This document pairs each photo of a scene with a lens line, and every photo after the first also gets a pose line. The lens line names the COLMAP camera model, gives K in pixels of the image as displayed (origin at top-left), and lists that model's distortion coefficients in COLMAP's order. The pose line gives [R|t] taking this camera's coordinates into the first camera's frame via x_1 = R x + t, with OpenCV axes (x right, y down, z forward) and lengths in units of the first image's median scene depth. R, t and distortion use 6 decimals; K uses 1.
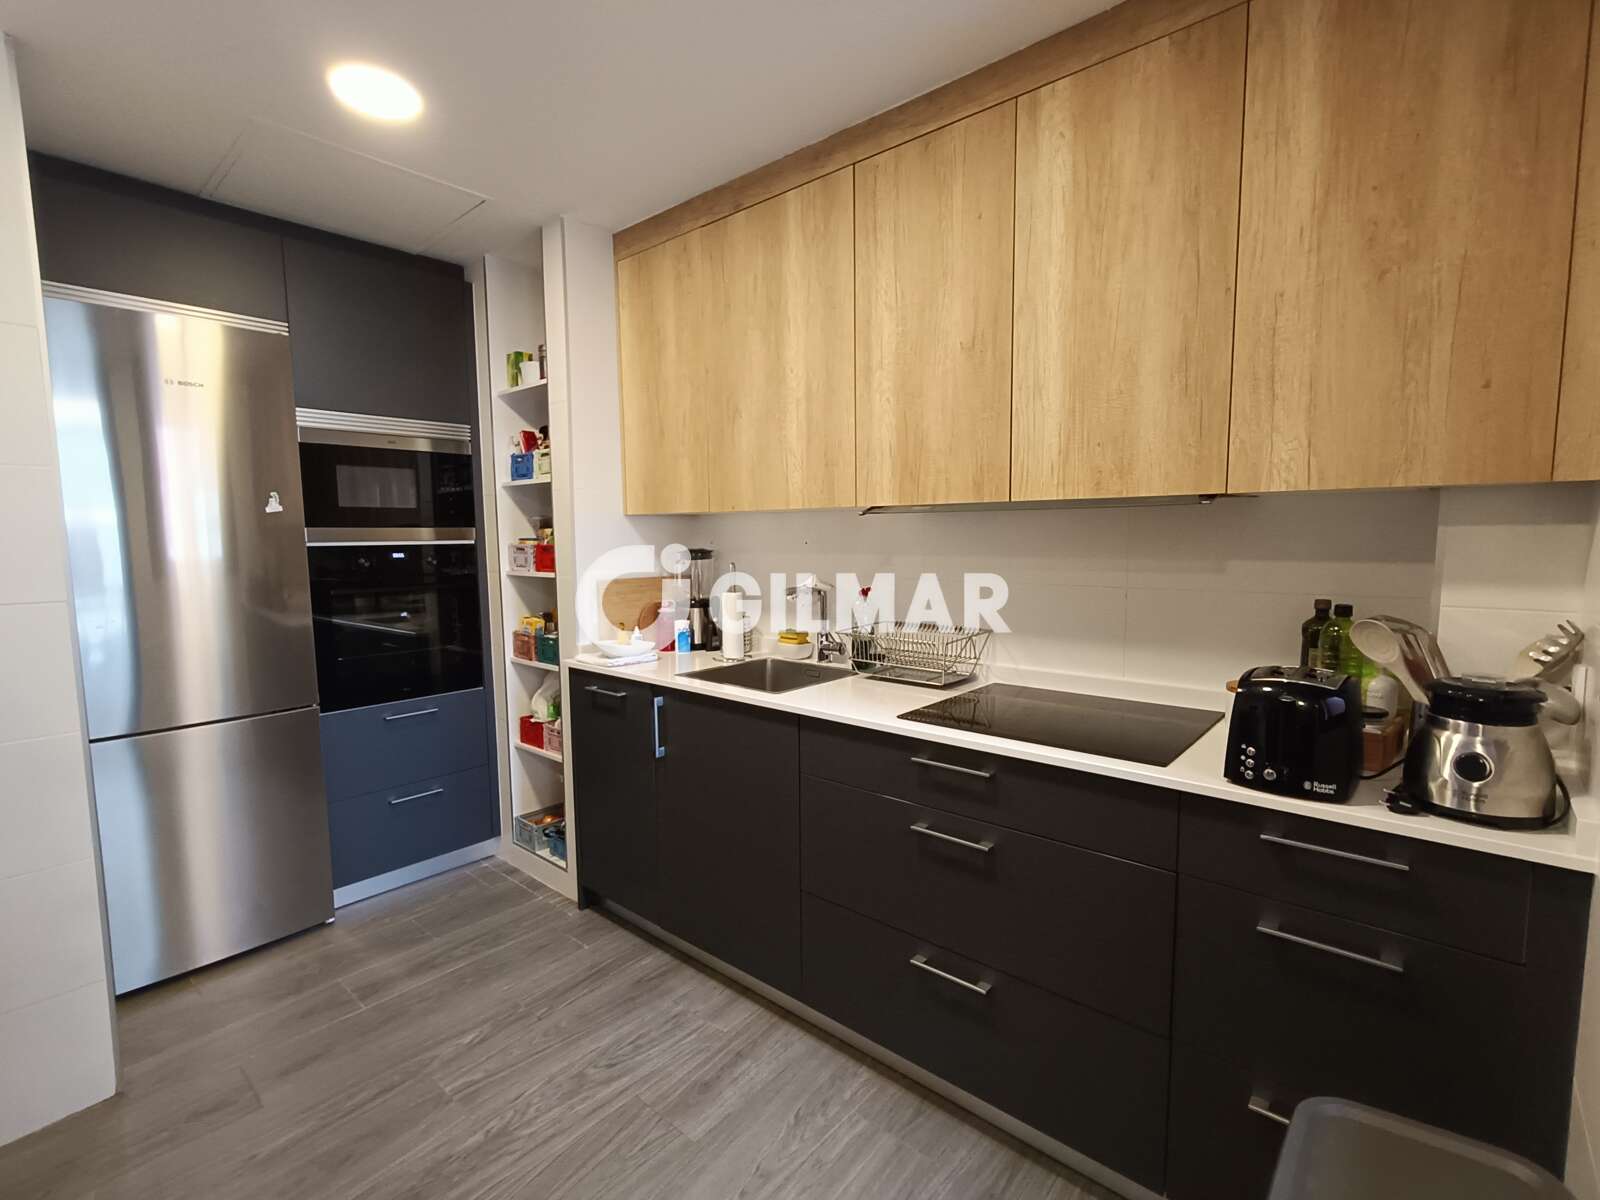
lens RADIAL K [[742.2, 0, 800.0], [0, 742.2, 600.0], [0, 0, 1]] dist [0.000019, 0.000861]
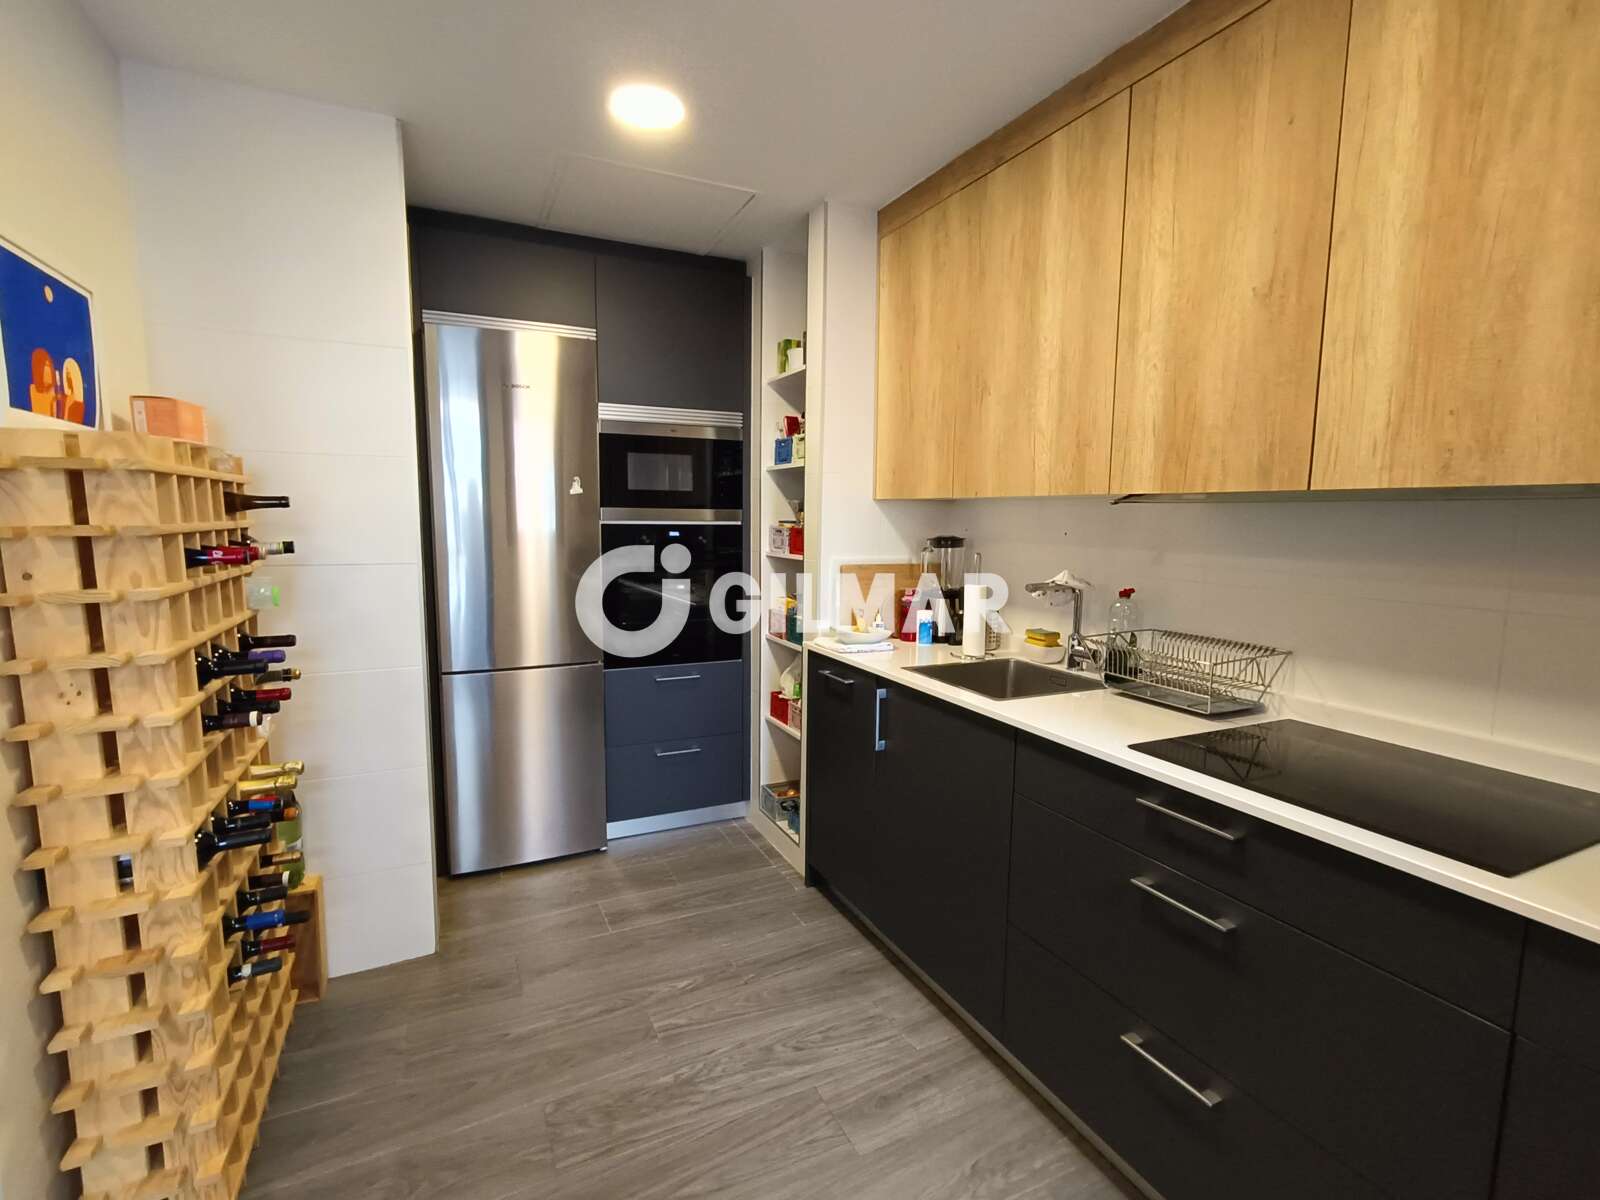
lens RADIAL K [[751.0, 0, 798.1], [0, 751.0, 597.7], [0, 0, 1]] dist [0.001858, -0.000470]
pose [[0.915212, 0.064408, -0.397792, 0.093032], [-0.056583, 0.997904, 0.031392, -0.012661], [0.398980, -0.006222, 0.916938, 0.058464]]
